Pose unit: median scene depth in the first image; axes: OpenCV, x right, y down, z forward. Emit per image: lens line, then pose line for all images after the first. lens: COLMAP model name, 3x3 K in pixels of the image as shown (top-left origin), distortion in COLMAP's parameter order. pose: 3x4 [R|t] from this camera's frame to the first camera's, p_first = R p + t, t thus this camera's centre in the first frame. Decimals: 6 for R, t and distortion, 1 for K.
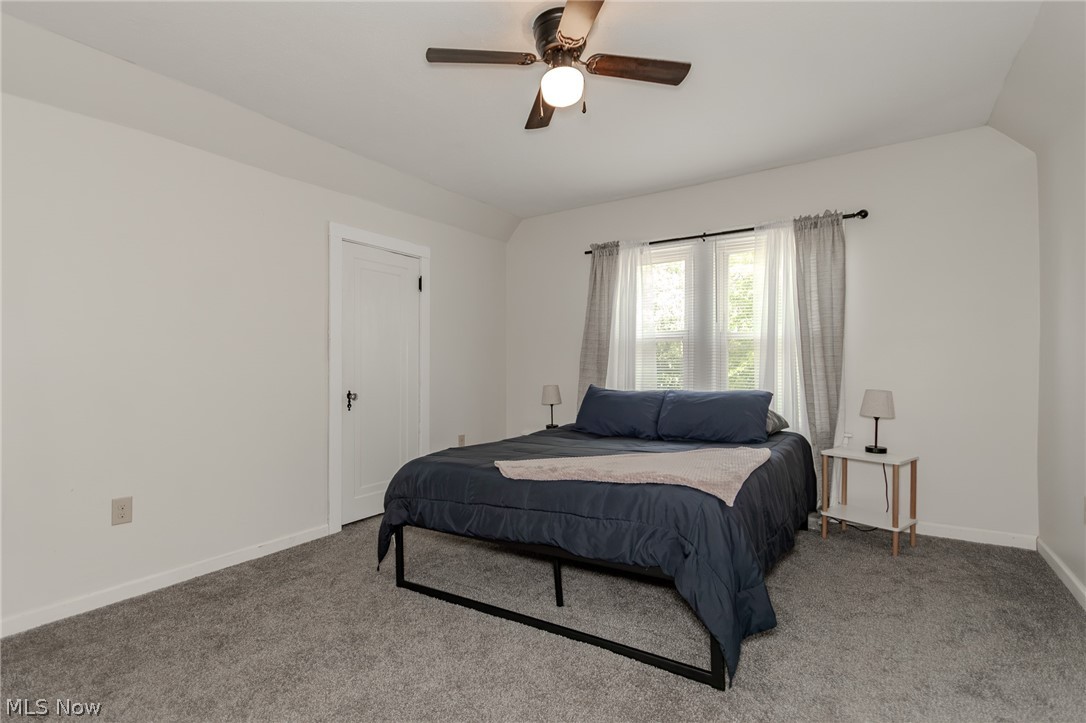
lens RADIAL K [[508.8, 0, 542.1], [0, 508.8, 374.7], [0, 0, 1]] dist [0.001503, 0.000288]
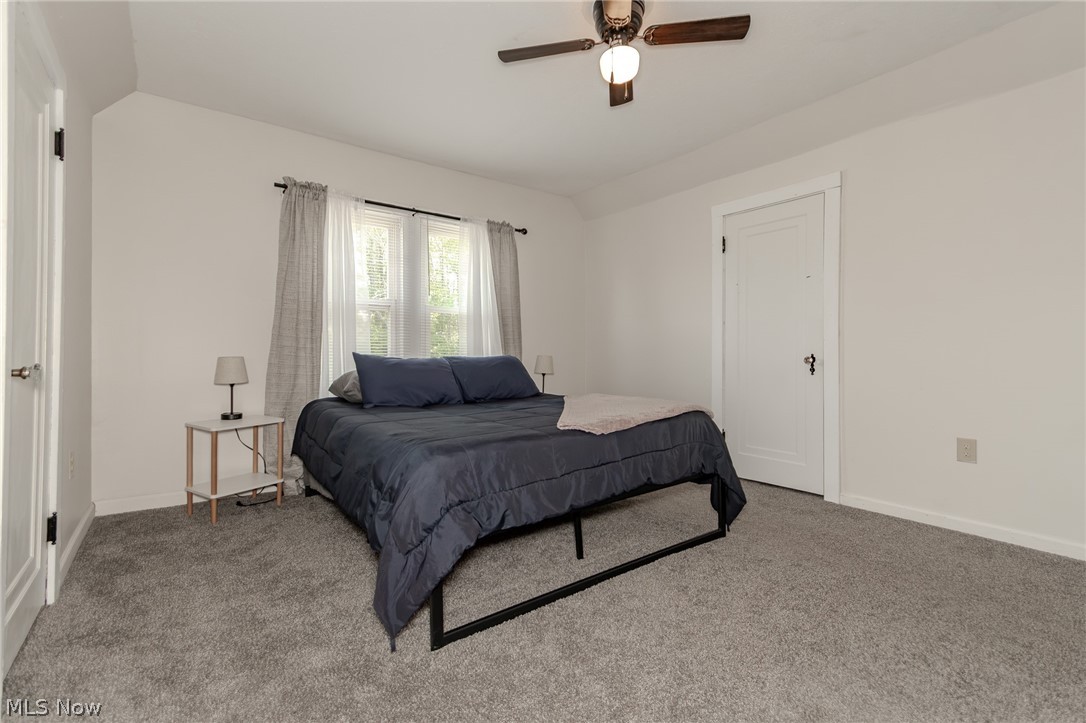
lens RADIAL K [[500.3, 0, 546.0], [0, 500.3, 342.7], [0, 0, 1]] dist [0.059013, 0.000108]
pose [[0.346139, 0.007422, 0.938154, -0.548926], [-0.008033, 0.999955, -0.004947, 0.000789], [-0.938149, -0.005824, 0.346183, 0.381223]]
